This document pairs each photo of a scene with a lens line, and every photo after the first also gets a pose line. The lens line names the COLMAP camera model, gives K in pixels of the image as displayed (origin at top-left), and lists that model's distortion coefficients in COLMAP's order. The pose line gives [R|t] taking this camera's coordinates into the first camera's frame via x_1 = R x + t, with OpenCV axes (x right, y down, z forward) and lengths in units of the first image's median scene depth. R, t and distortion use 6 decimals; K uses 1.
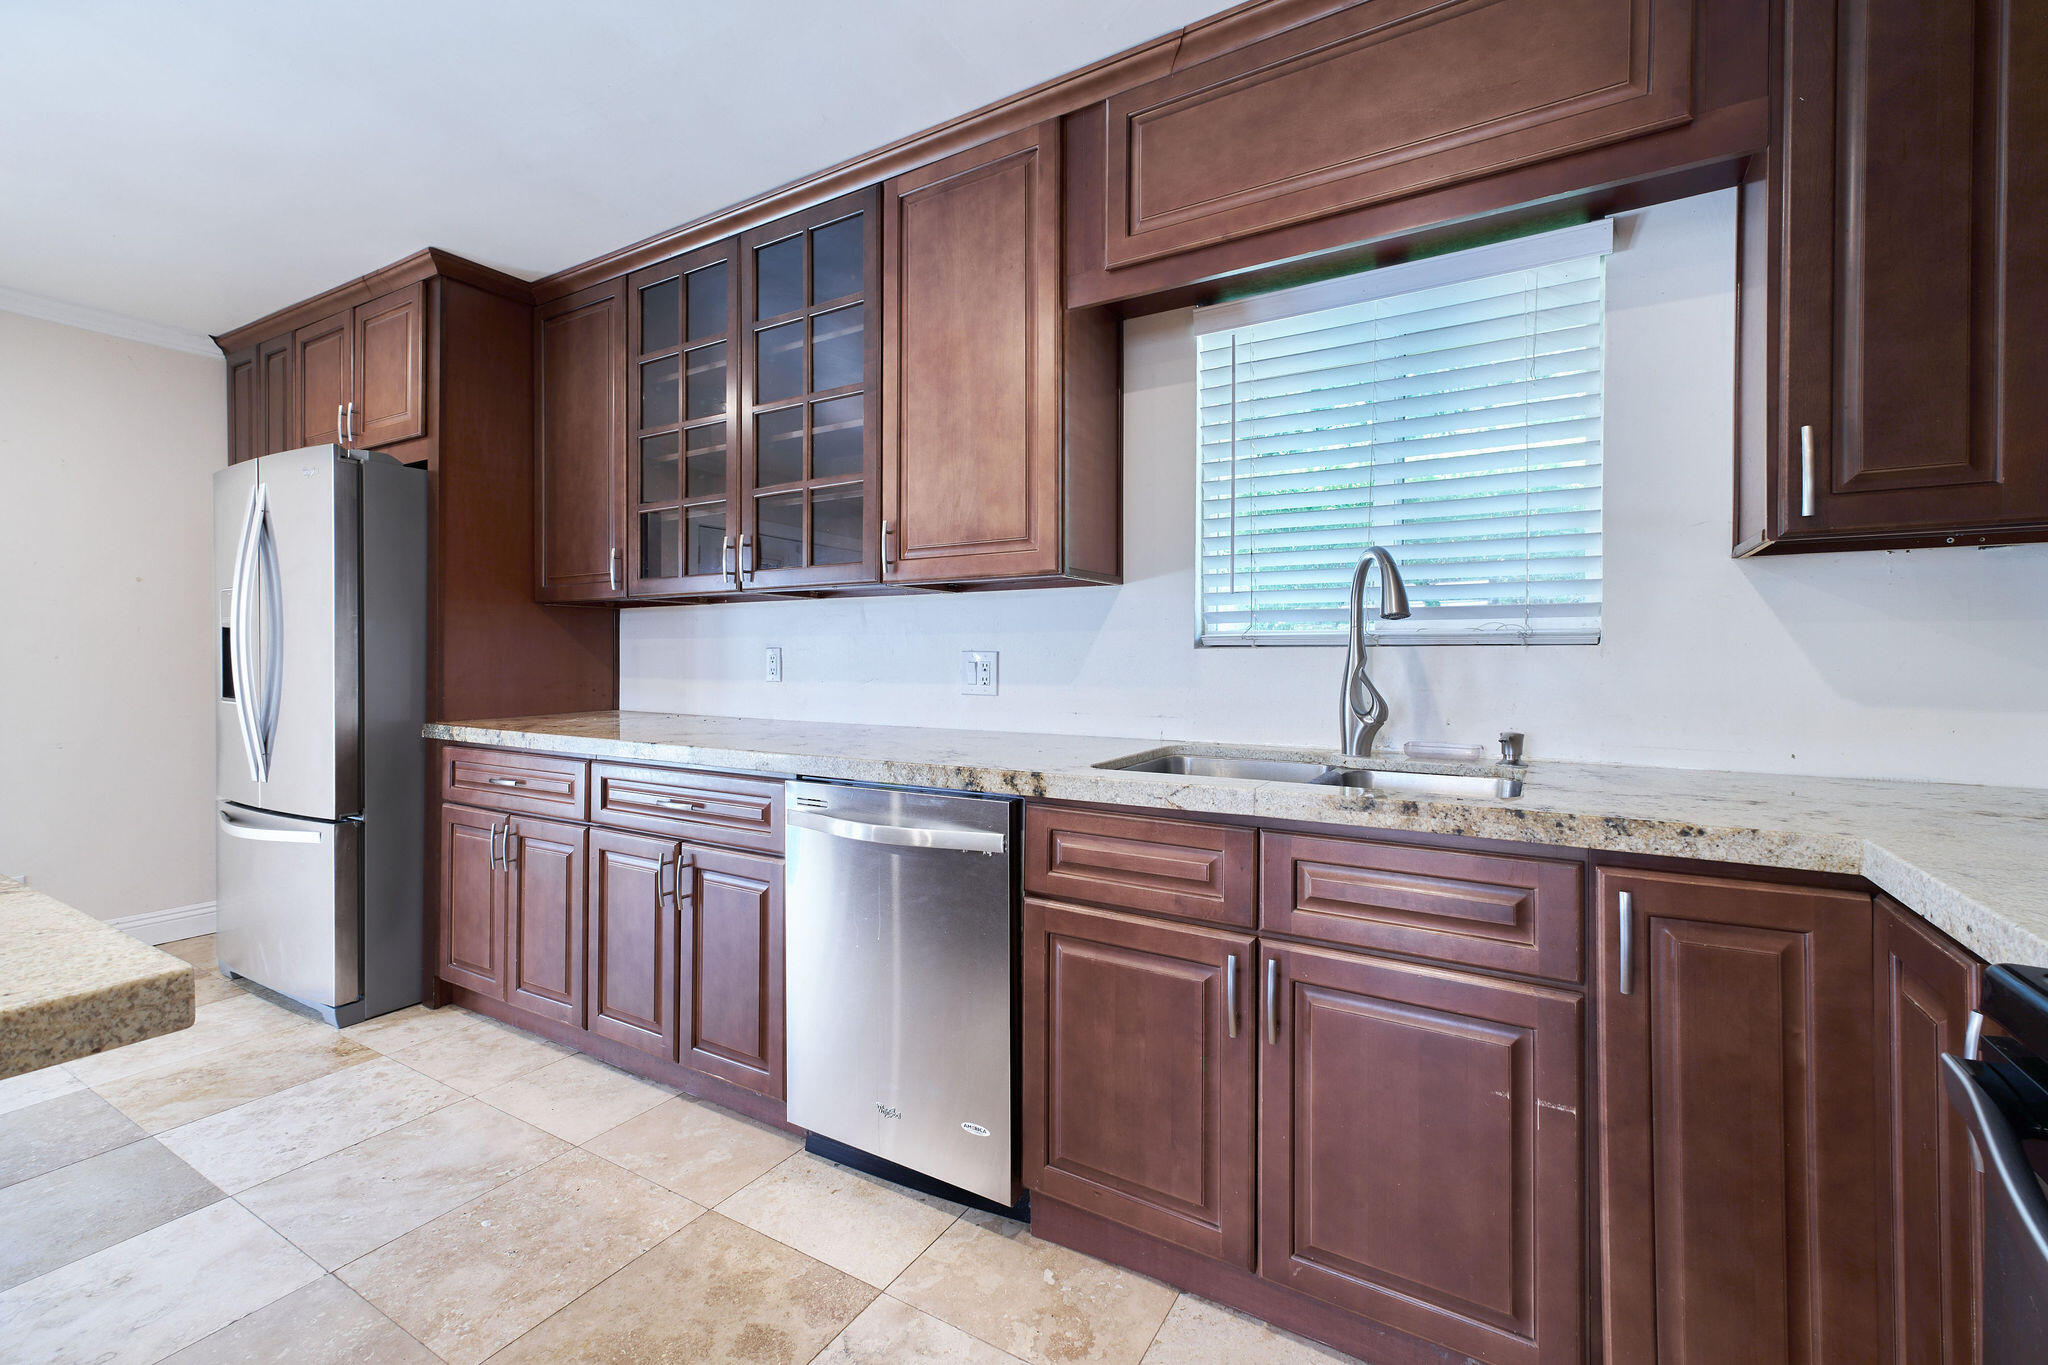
lens RADIAL K [[854.5, 0, 1047.8], [0, 854.5, 656.7], [0, 0, 1]] dist [0.012718, 0.000199]
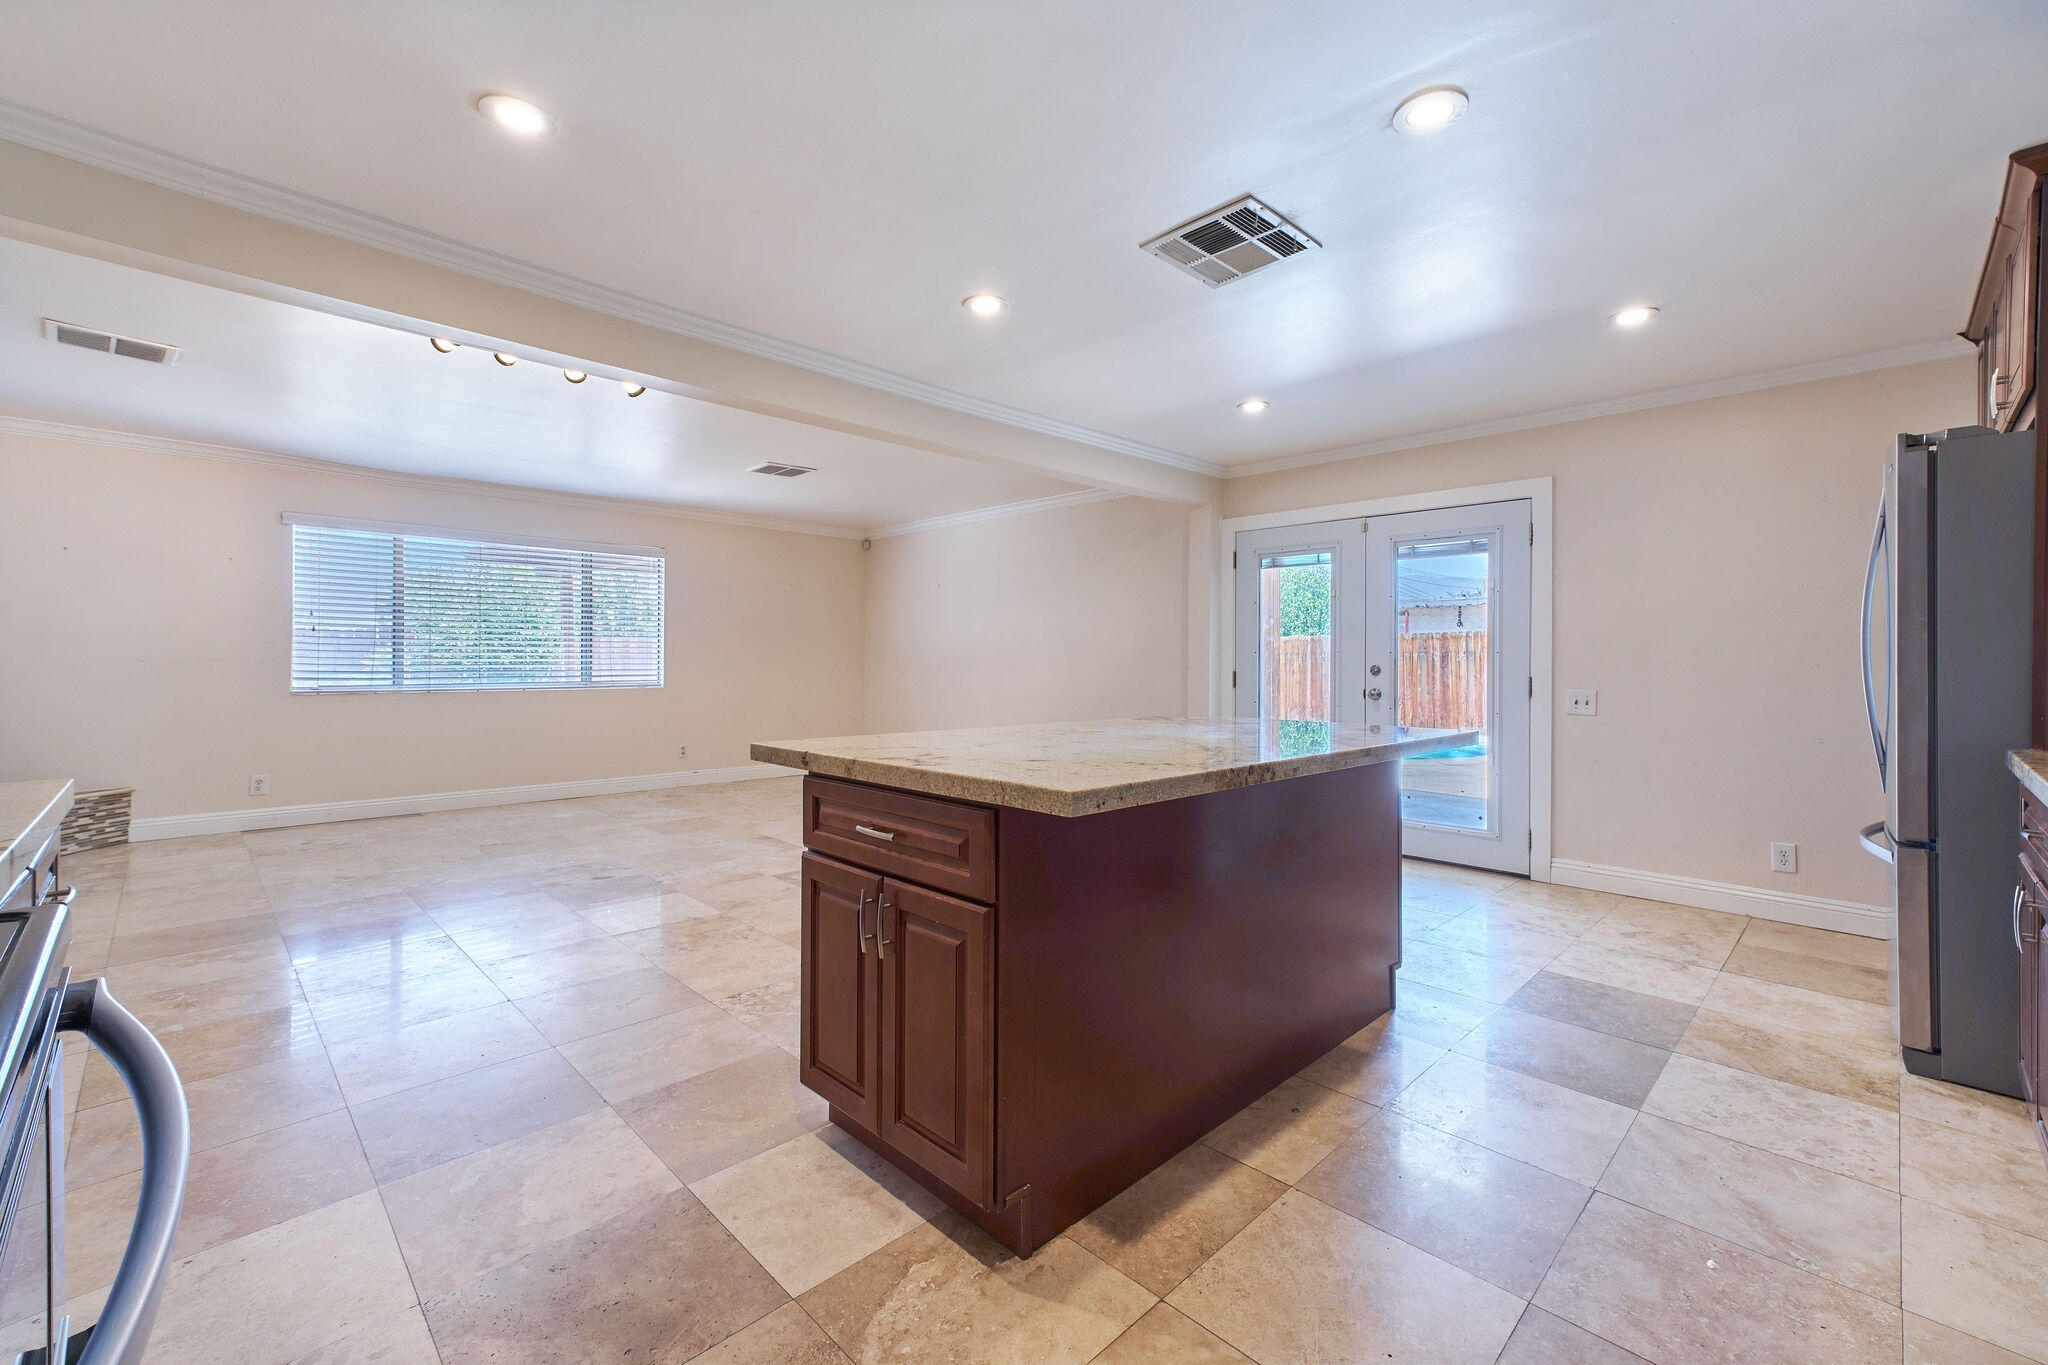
lens RADIAL K [[855.4, 0, 1052.0], [0, 855.4, 660.8], [0, 0, 1]] dist [0.009781, 0.001056]
pose [[-0.249543, -0.001580, -0.968362, 0.381111], [-0.005122, 0.999987, -0.000311, 0.002157], [0.968350, 0.004882, -0.249548, 0.460706]]
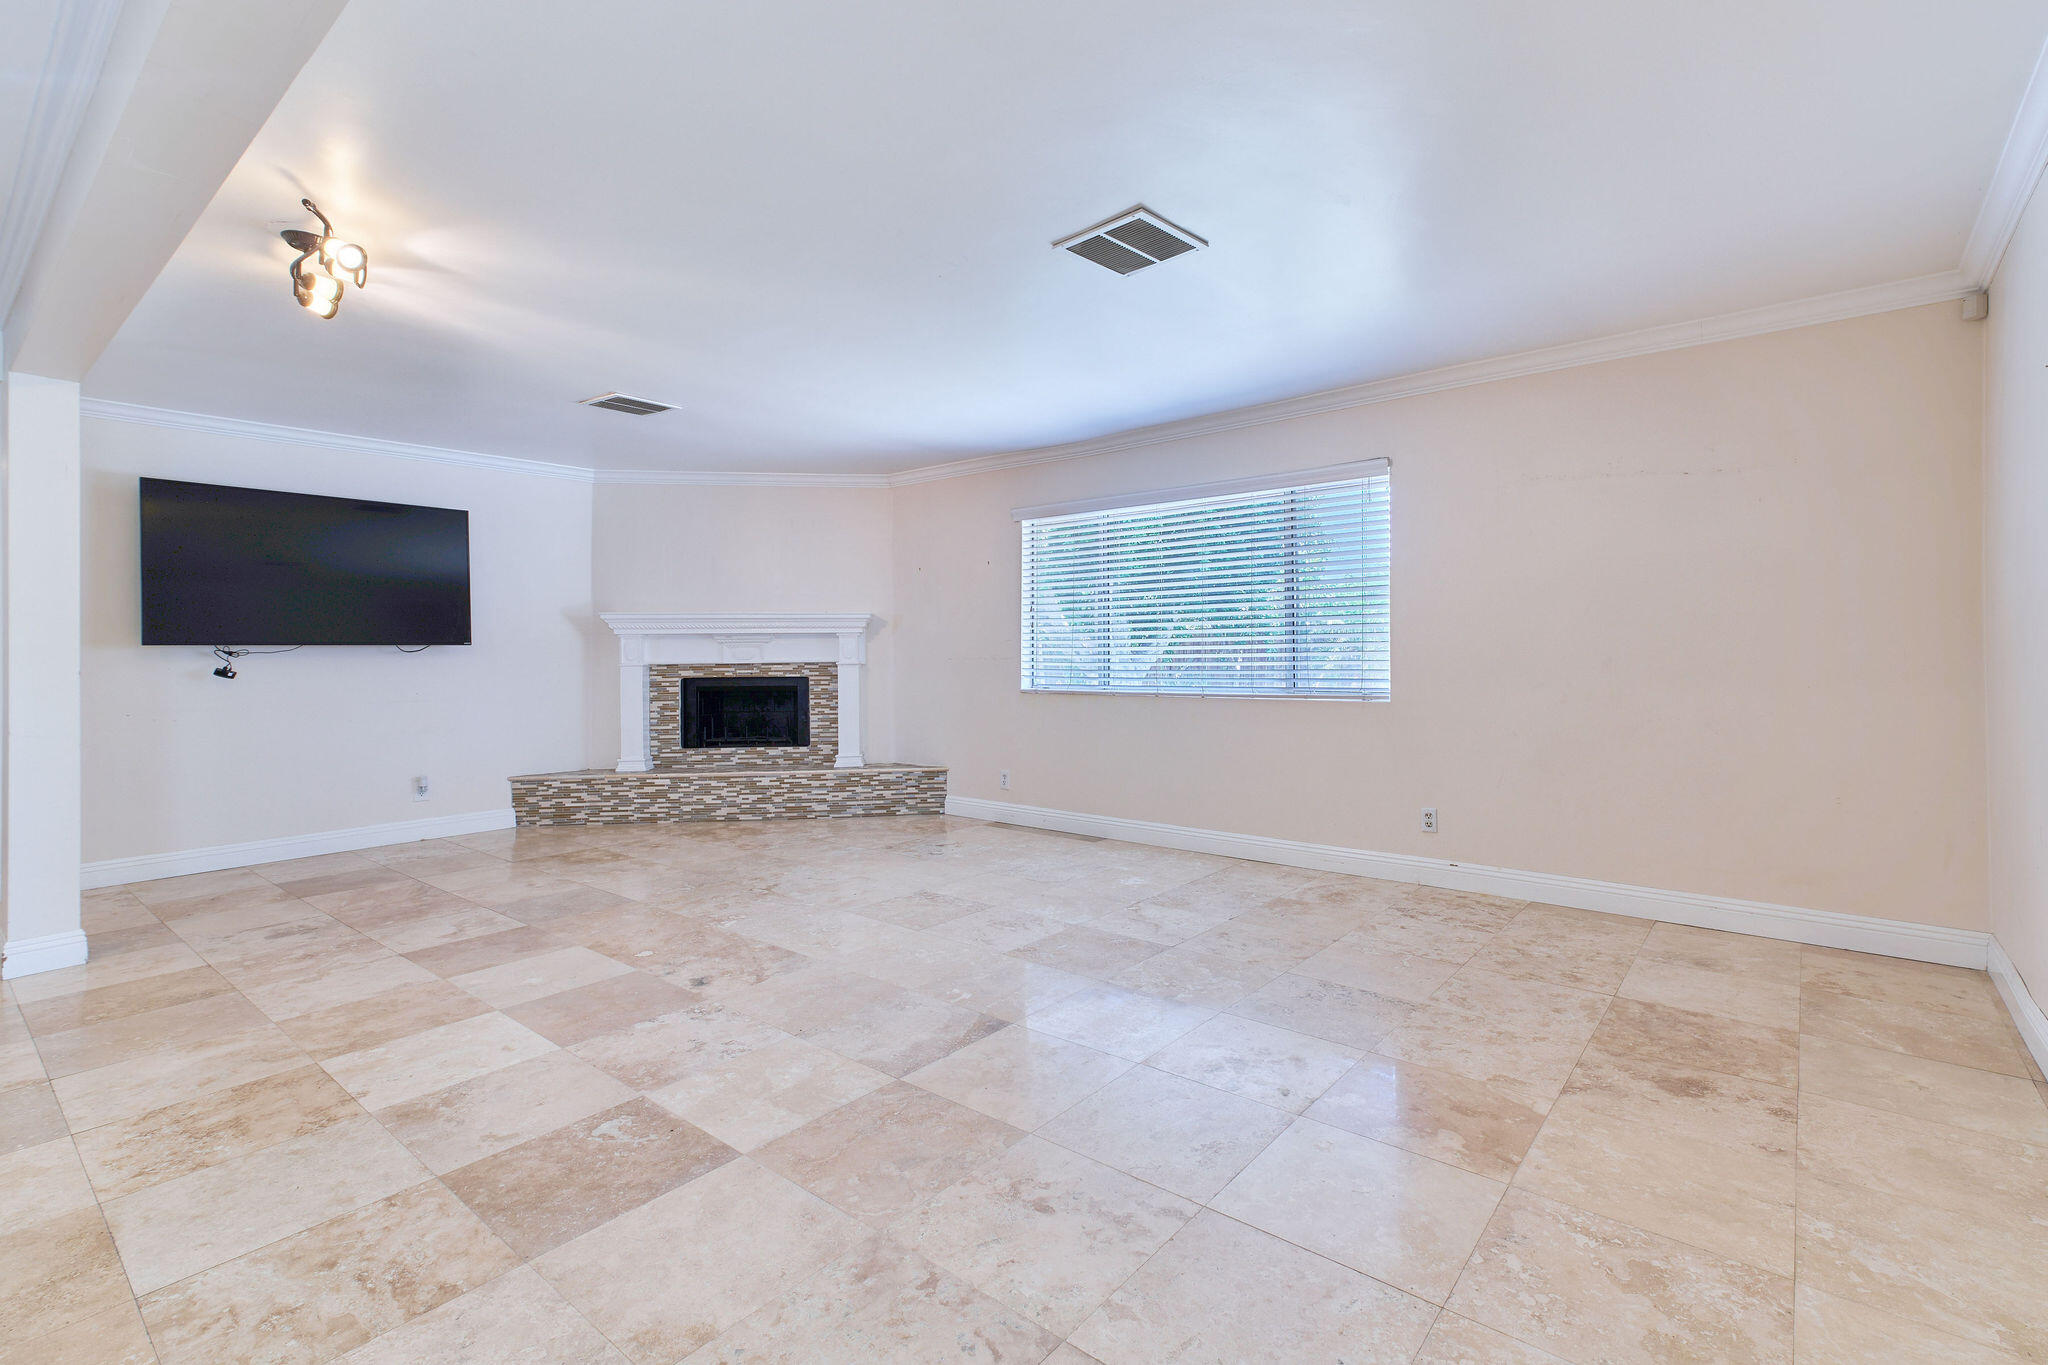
lens RADIAL K [[928.9, 0, 1044.5], [0, 928.9, 645.4], [0, 0, 1]] dist [0.017499, 0.001228]
pose [[-0.986780, 0.008870, 0.161822, -2.272639], [0.007548, 0.999933, -0.008782, -0.001089], [-0.161889, -0.007445, -0.986781, 0.307638]]
